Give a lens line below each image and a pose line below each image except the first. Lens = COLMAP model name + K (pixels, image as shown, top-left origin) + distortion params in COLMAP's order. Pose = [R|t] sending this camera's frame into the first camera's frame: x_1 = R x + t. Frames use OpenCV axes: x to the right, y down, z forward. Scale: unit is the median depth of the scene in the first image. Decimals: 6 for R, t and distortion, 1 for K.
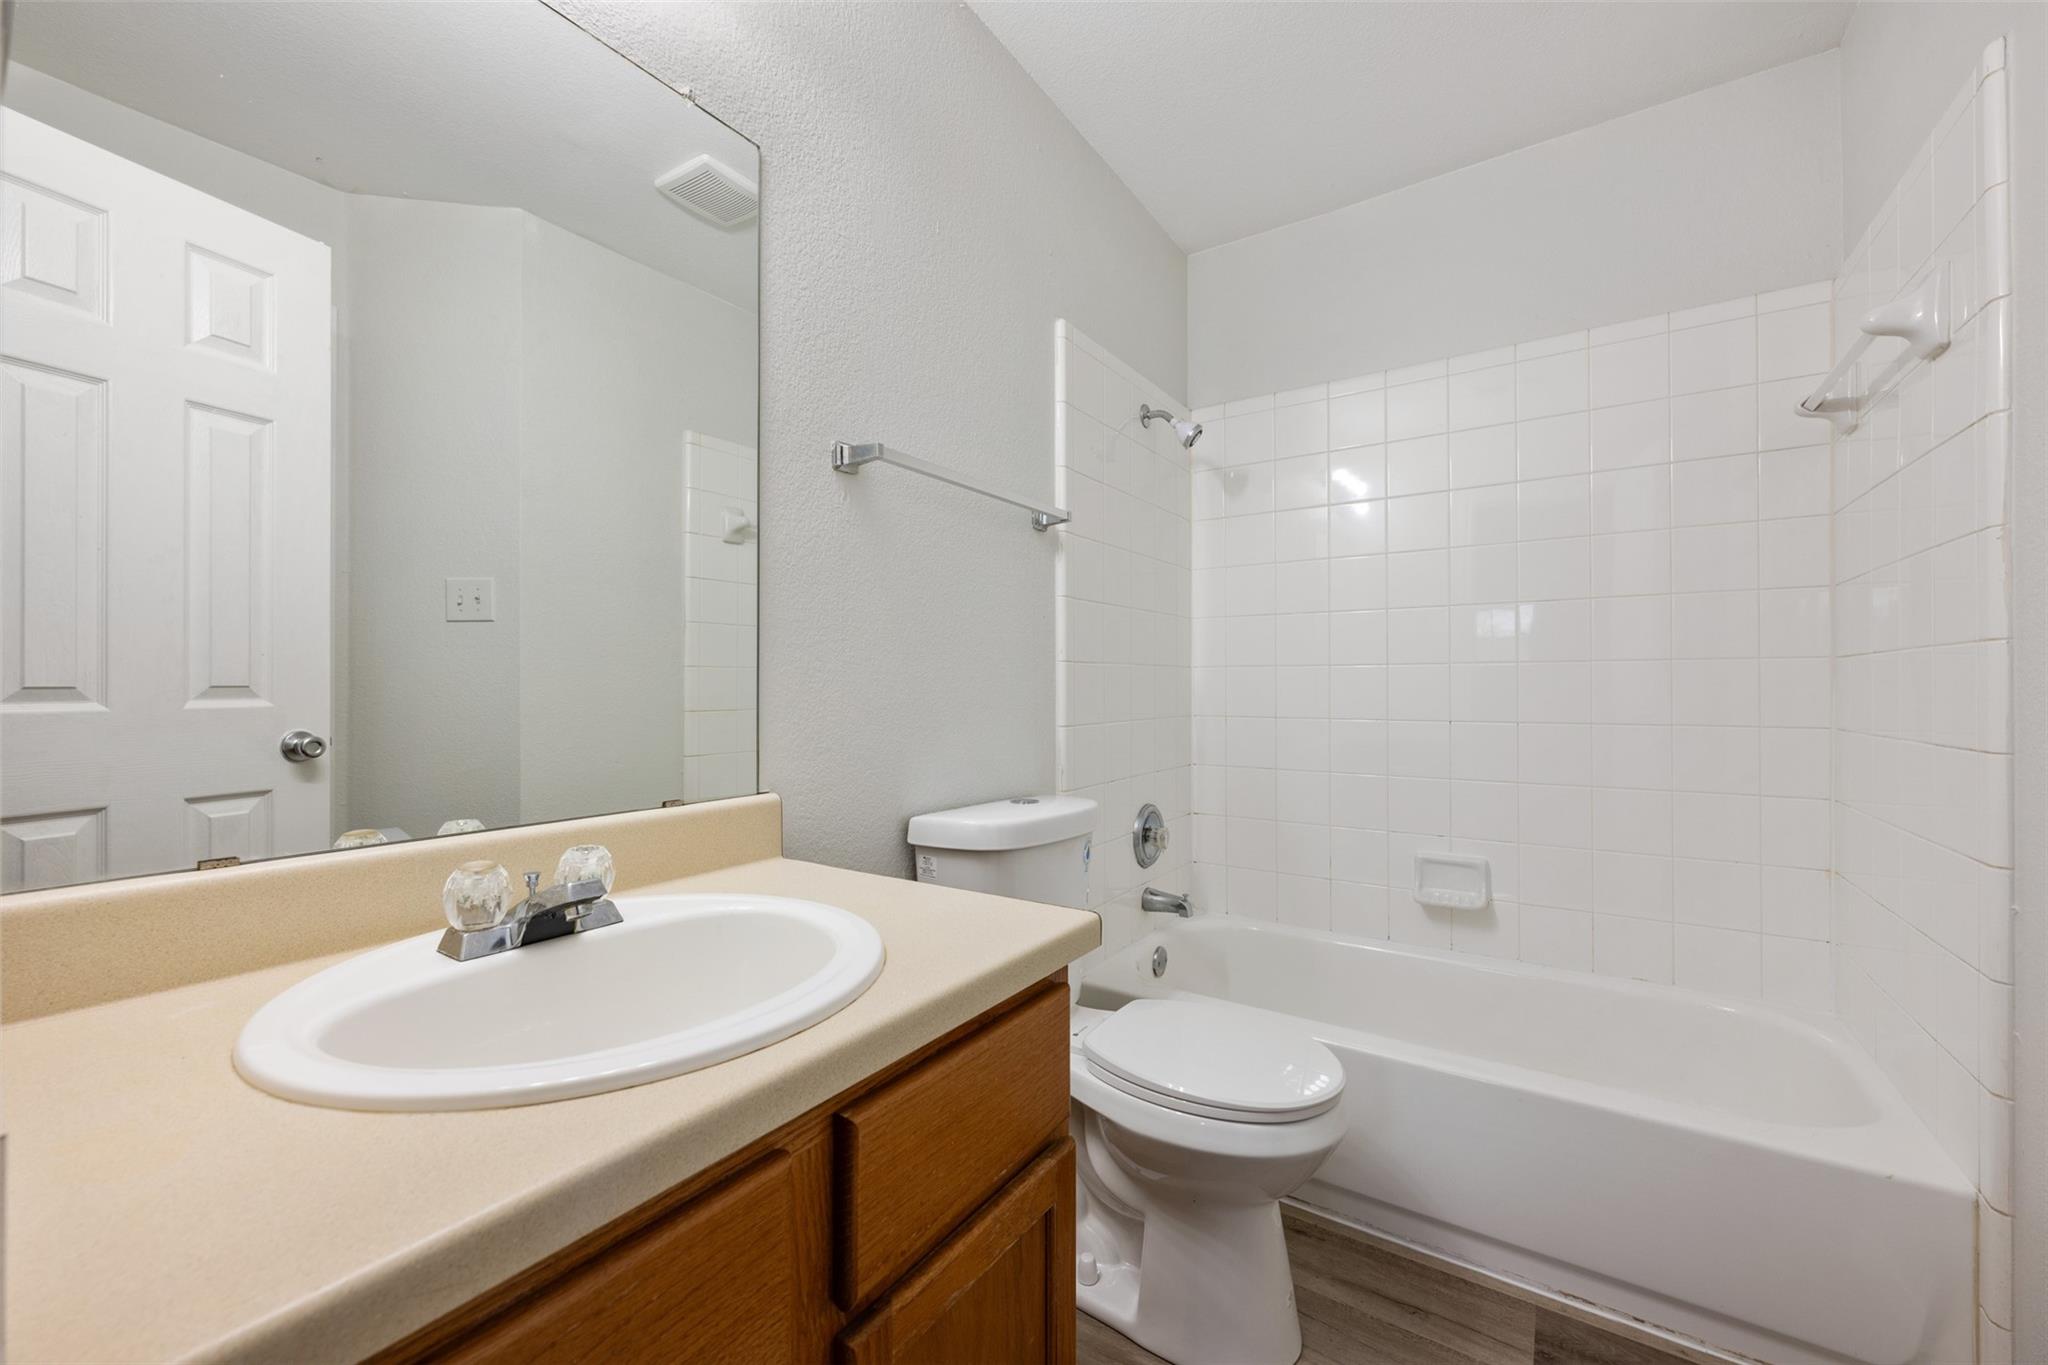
lens RADIAL K [[803.2, 0, 1024.3], [0, 803.2, 680.0], [0, 0, 1]] dist [-0.001529, -0.000045]
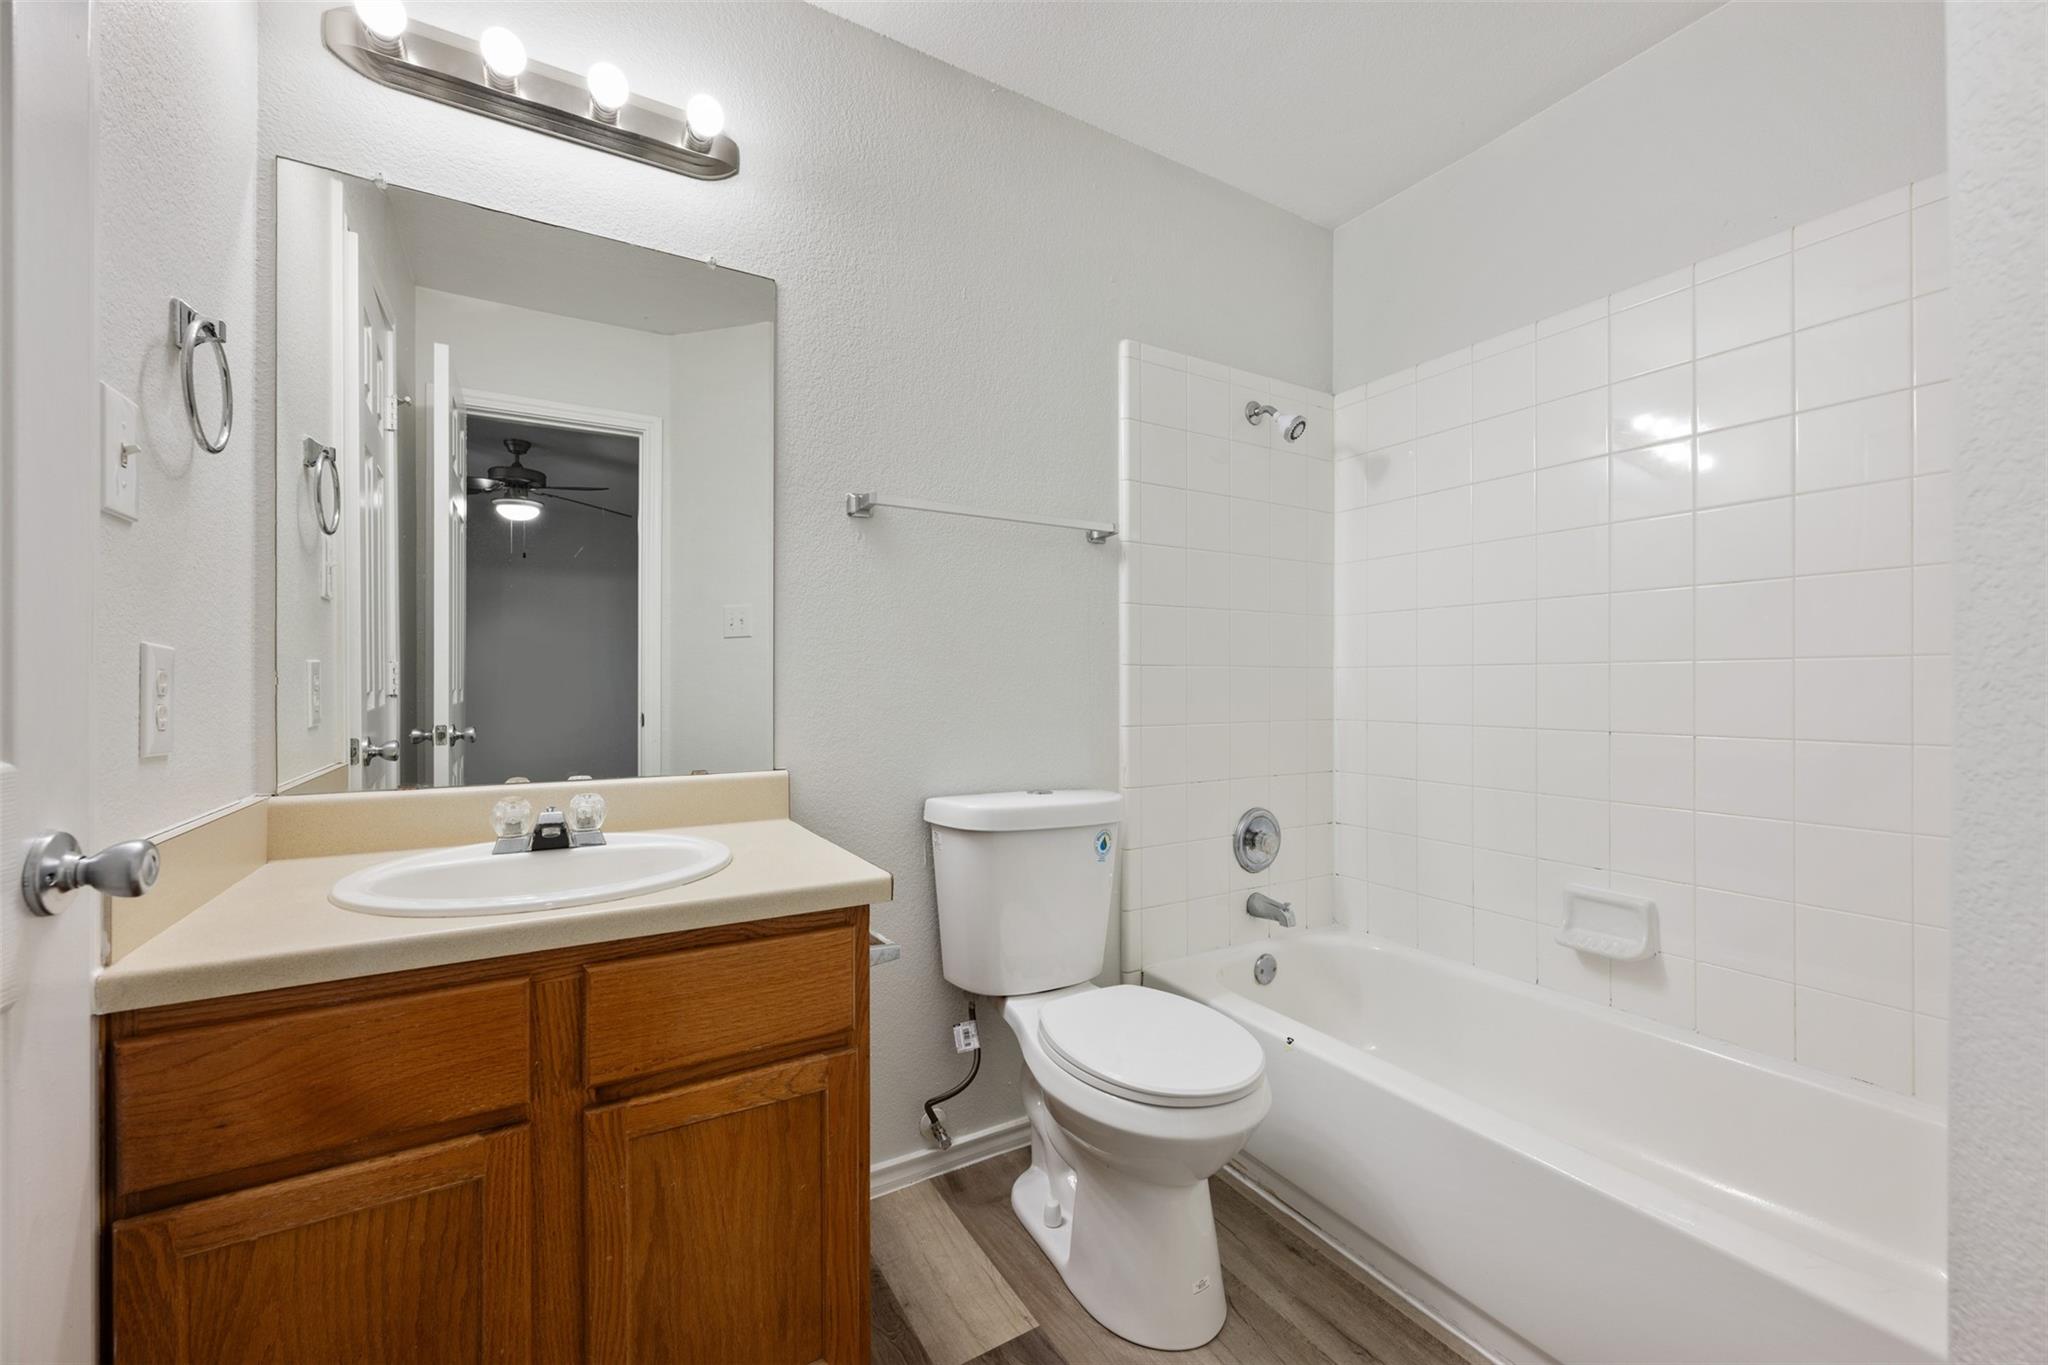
lens RADIAL K [[804.7, 0, 1021.9], [0, 804.7, 683.1], [0, 0, 1]] dist [-0.000373, -0.000146]
pose [[0.904246, 0.001590, -0.427008, 0.375093], [0.001109, 0.999981, 0.006071, -0.005494], [0.427010, -0.005963, 0.904227, -0.016102]]
